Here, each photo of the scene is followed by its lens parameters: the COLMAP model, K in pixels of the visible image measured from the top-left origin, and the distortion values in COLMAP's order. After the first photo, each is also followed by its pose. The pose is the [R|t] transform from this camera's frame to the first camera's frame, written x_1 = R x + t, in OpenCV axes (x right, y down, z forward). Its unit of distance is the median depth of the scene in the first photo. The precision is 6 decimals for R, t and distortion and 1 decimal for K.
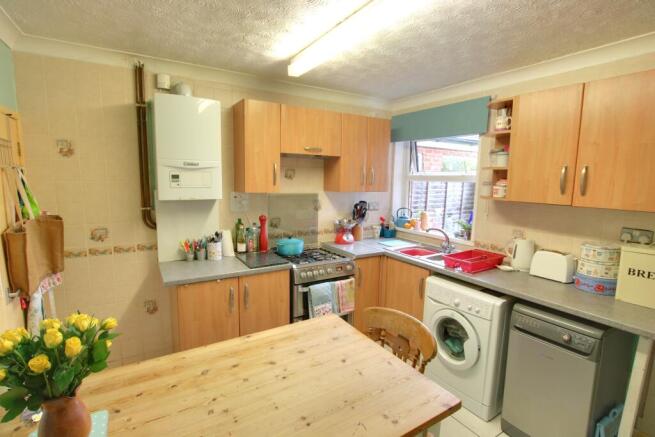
lens RADIAL K [[319.0, 0, 328.9], [0, 319.0, 219.3], [0, 0, 1]] dist [-0.017946, 0.000461]
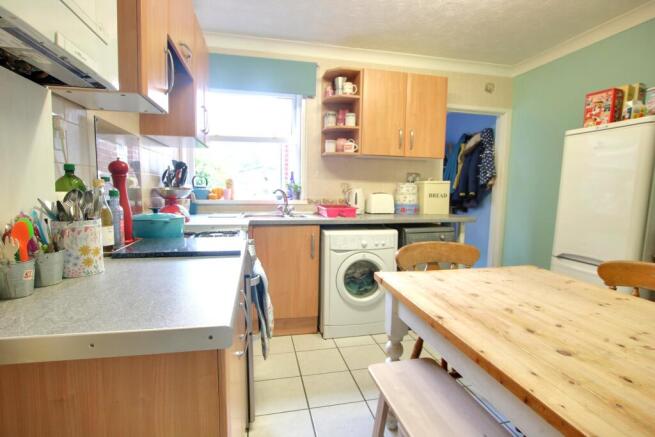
lens RADIAL K [[319.0, 0, 328.5], [0, 319.0, 219.3], [0, 0, 1]] dist [-0.017946, 0.000461]
pose [[0.327035, -0.101769, 0.939516, -0.754279], [0.113614, 0.991207, 0.067821, 0.103502], [-0.938158, 0.084562, 0.335722, 0.847629]]
